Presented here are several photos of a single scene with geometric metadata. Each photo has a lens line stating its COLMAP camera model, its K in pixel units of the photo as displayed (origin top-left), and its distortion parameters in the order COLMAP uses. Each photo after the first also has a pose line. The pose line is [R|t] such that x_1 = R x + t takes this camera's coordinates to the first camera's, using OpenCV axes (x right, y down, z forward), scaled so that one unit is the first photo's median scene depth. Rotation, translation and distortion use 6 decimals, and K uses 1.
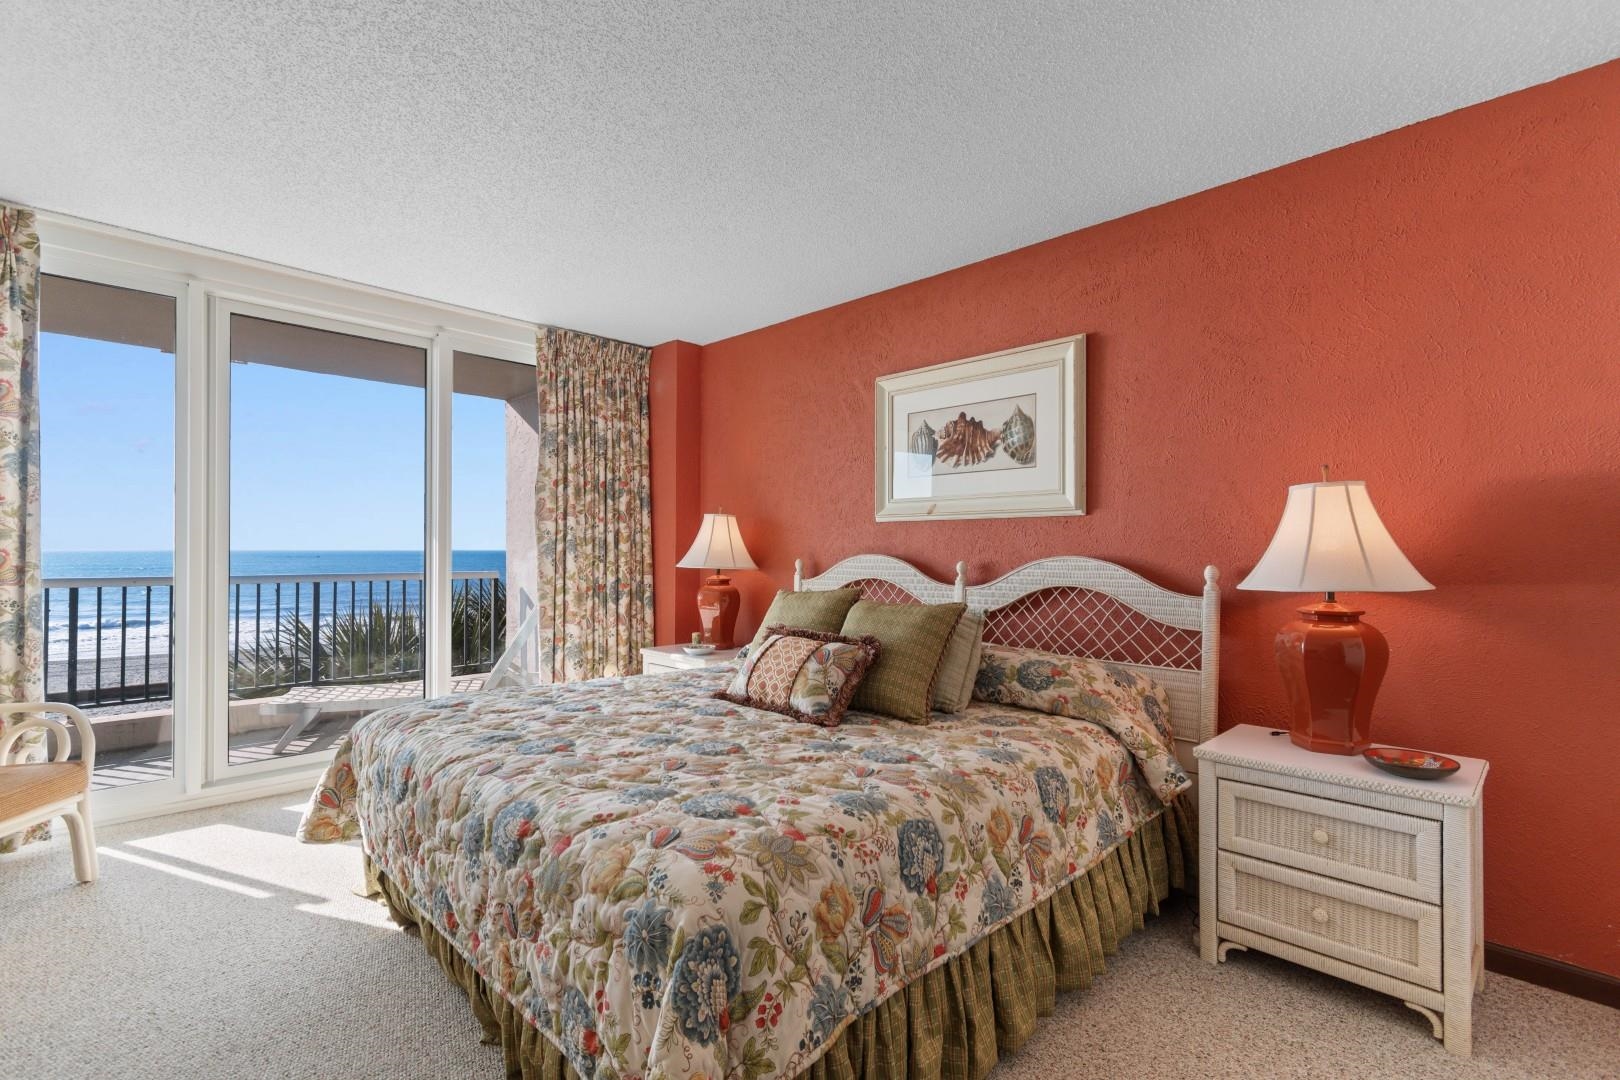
lens RADIAL K [[760.2, 0, 793.3], [0, 760.2, 558.9], [0, 0, 1]] dist [0.001685, -0.000073]
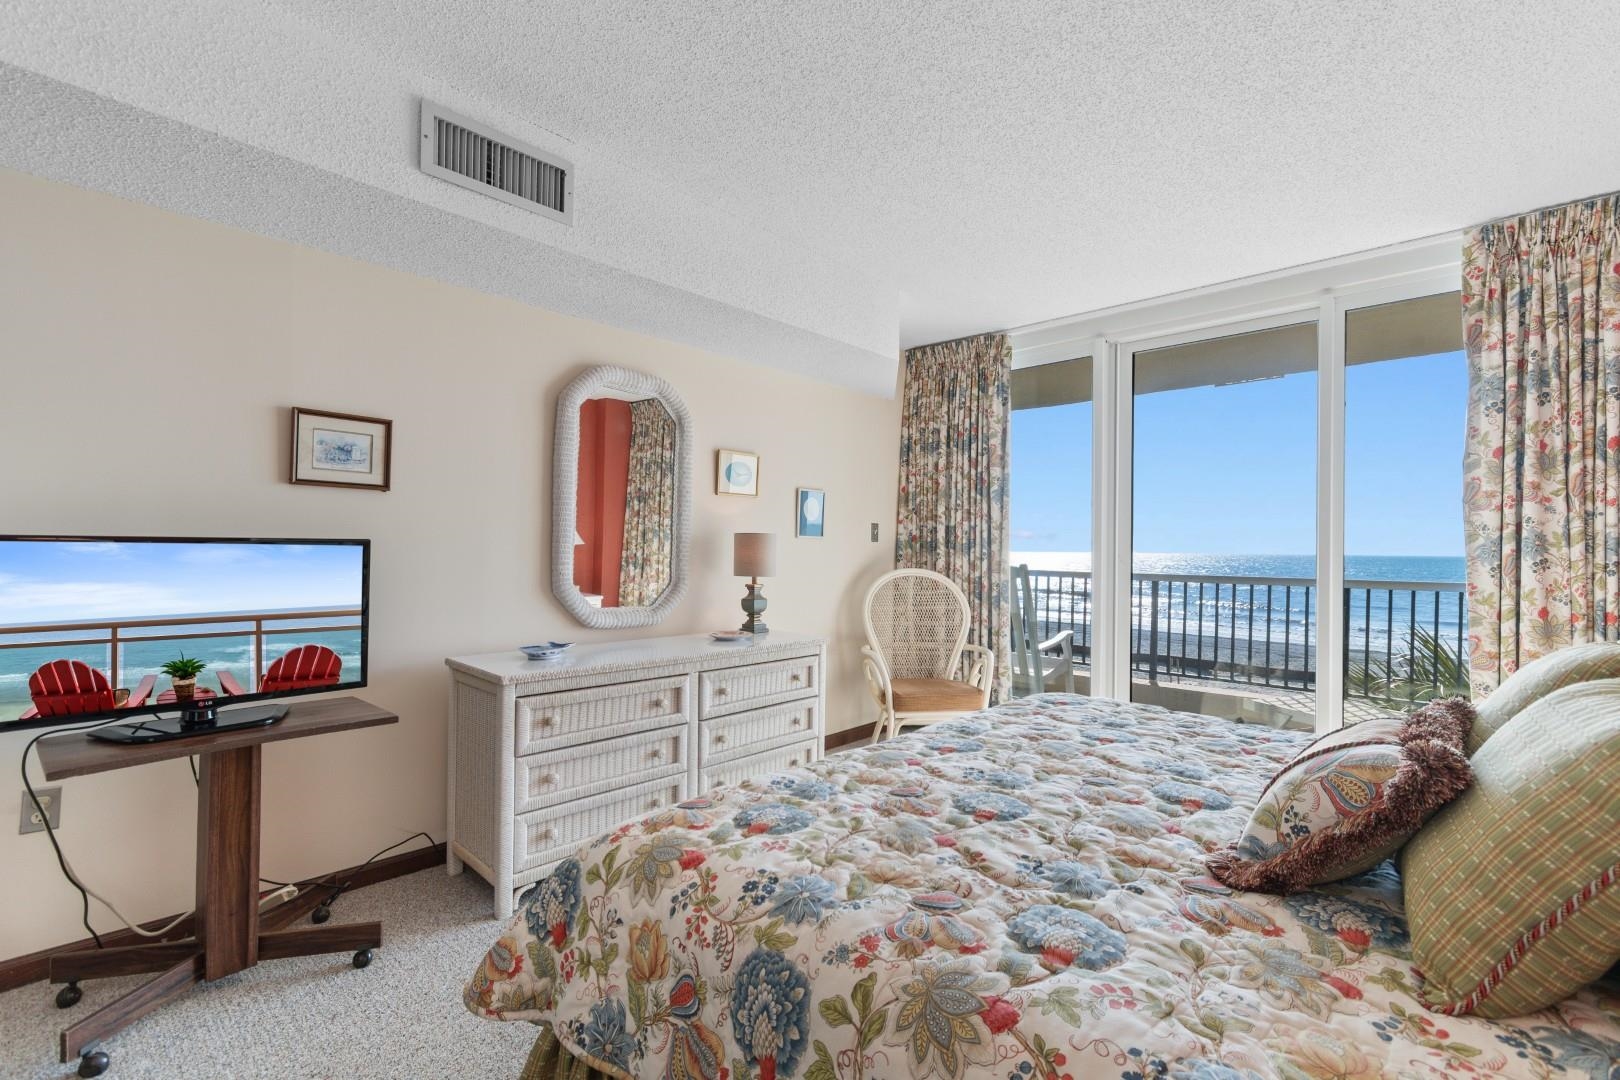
lens RADIAL K [[711.2, 0, 810.1], [0, 711.2, 553.1], [0, 0, 1]] dist [0.000781, -0.000669]
pose [[0.028698, 0.000987, -0.999588, 0.296343], [-0.018824, 0.999823, 0.000447, -0.001016], [0.999411, 0.018804, 0.028712, 0.387506]]
